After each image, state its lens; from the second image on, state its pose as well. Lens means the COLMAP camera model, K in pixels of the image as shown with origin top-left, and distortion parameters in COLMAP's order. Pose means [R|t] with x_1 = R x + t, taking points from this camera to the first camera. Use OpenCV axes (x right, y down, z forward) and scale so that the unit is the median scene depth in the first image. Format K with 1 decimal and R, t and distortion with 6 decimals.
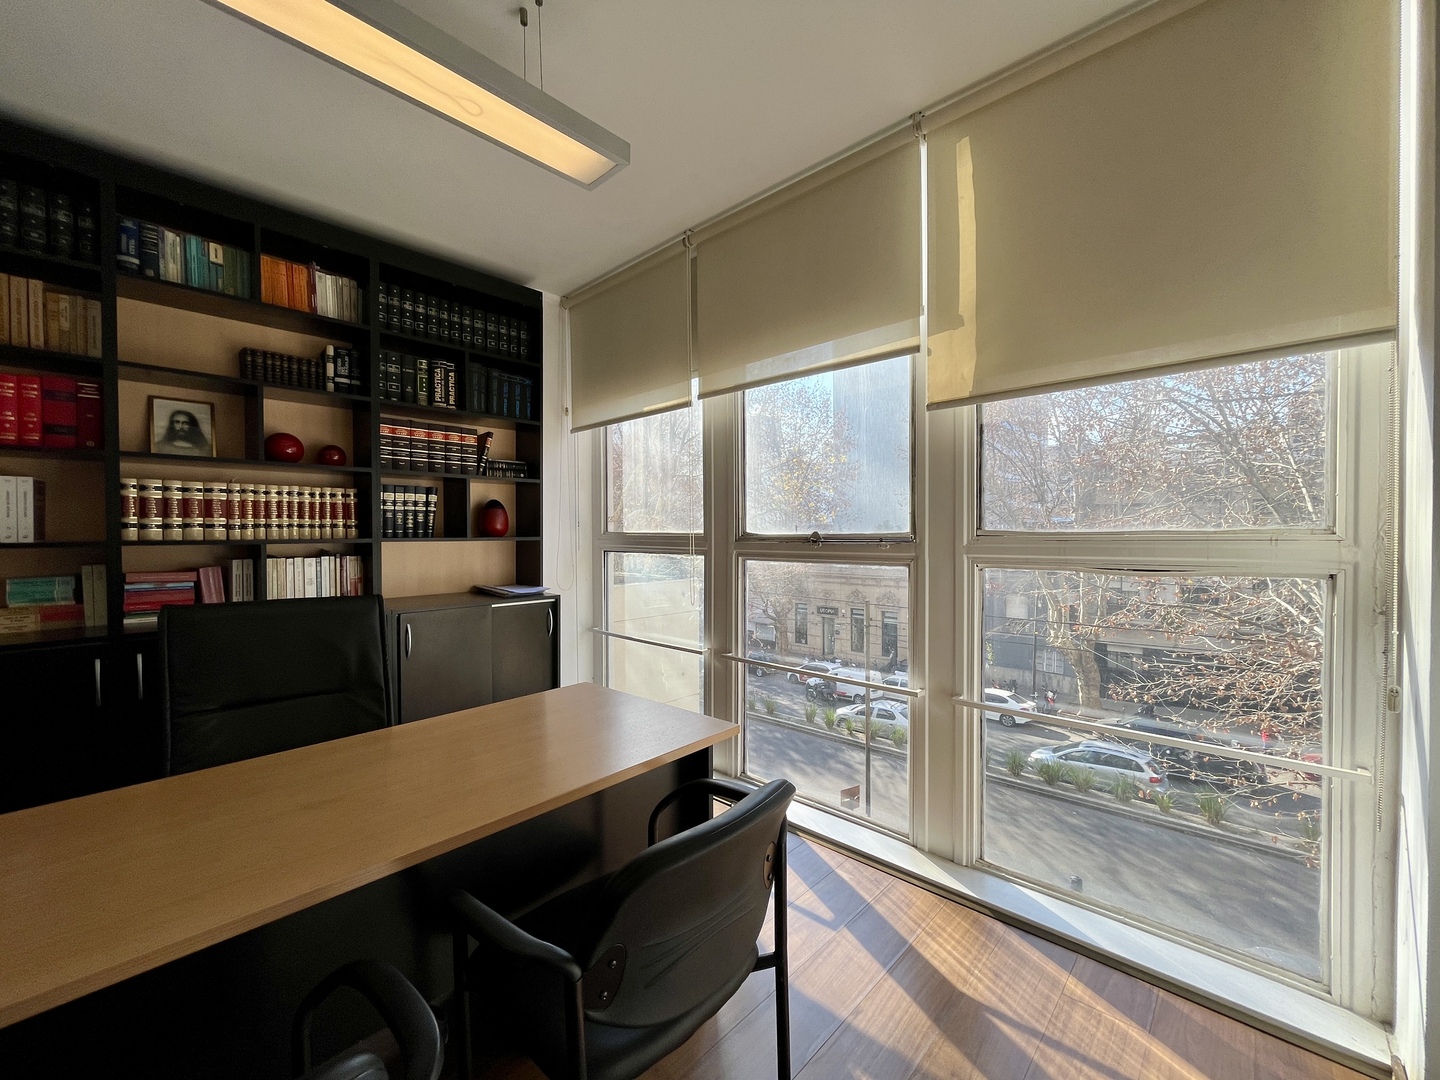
lens RADIAL K [[585.1, 0, 714.4], [0, 585.1, 532.3], [0, 0, 1]] dist [-0.000451, -0.001790]
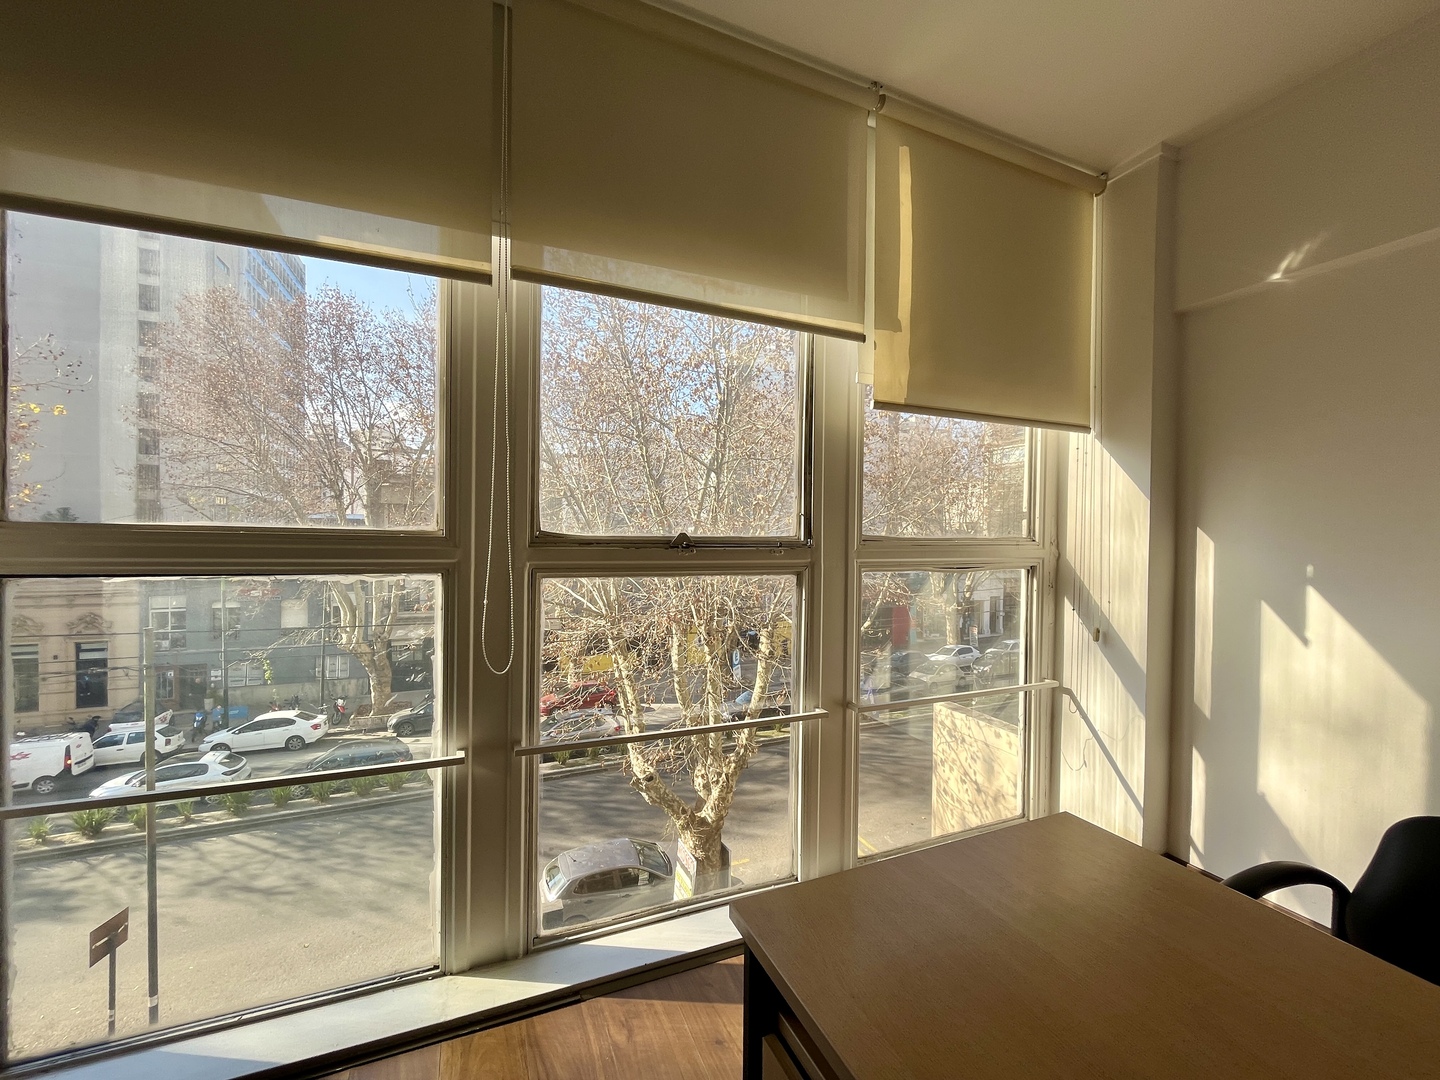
lens RADIAL K [[585.1, 0, 715.7], [0, 585.1, 537.6], [0, 0, 1]] dist [-0.000451, -0.001790]
pose [[0.403864, 0.005593, 0.914802, -0.395958], [-0.016260, 0.999867, 0.001066, 0.002401], [-0.914675, -0.015305, 0.403901, 0.562473]]
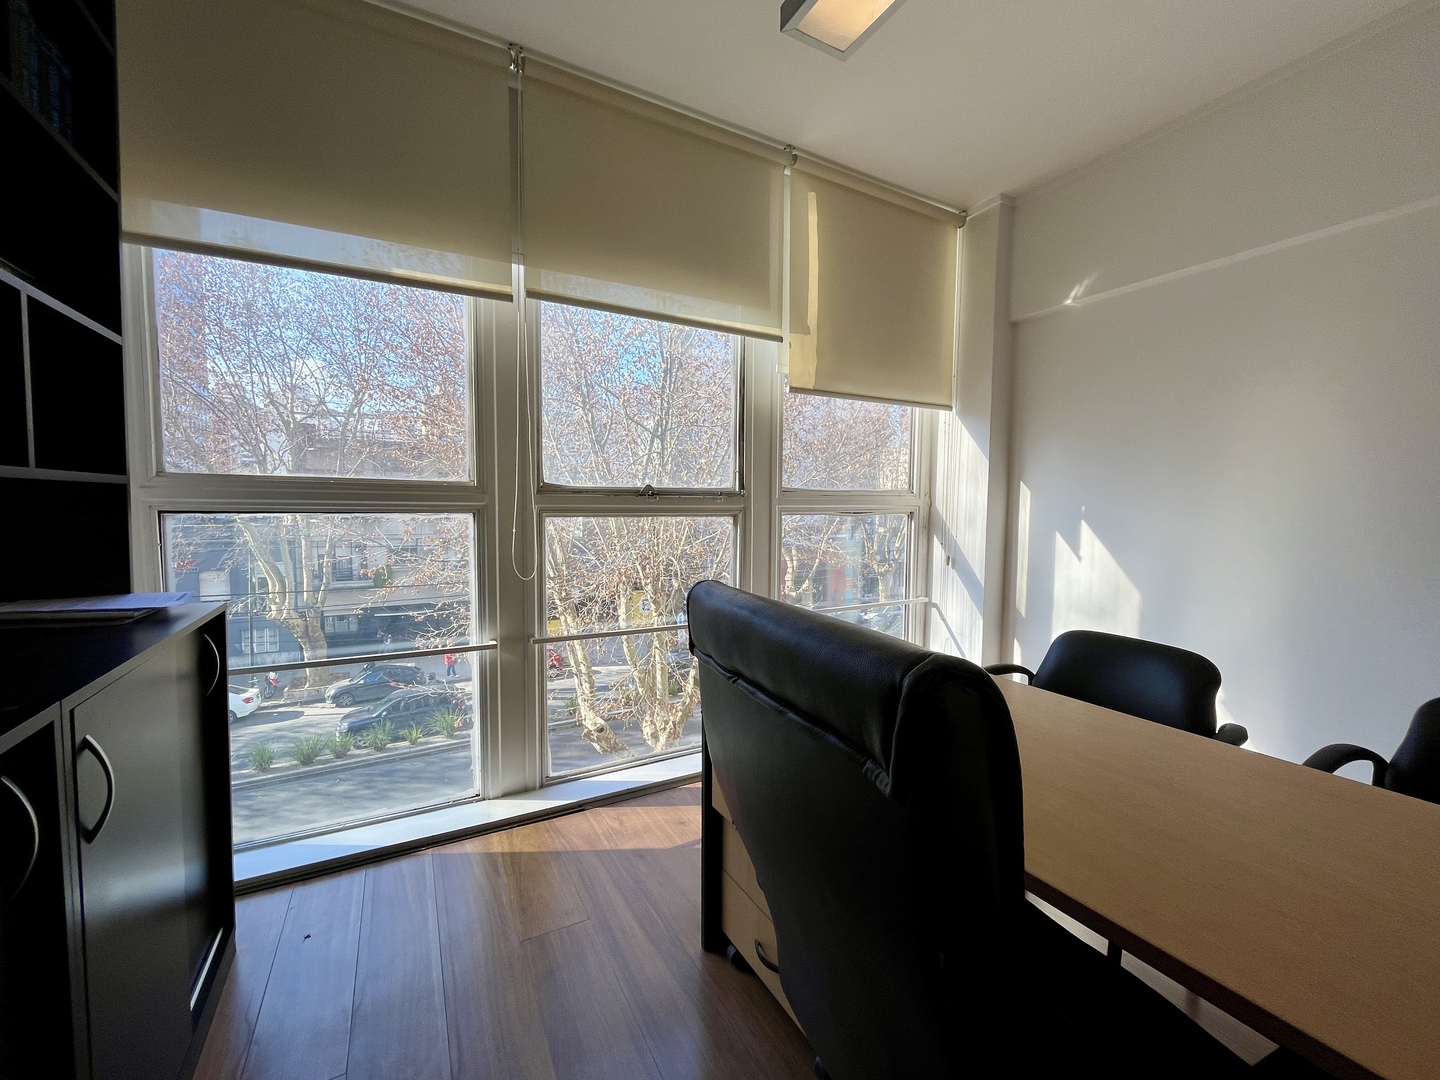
lens RADIAL K [[585.1, 0, 718.8], [0, 585.1, 536.4], [0, 0, 1]] dist [-0.000451, -0.001790]
pose [[0.306649, -0.048644, 0.950579, -0.603765], [-0.009928, 0.998475, 0.054298, 0.025863], [-0.951771, -0.026088, 0.305698, 0.494684]]
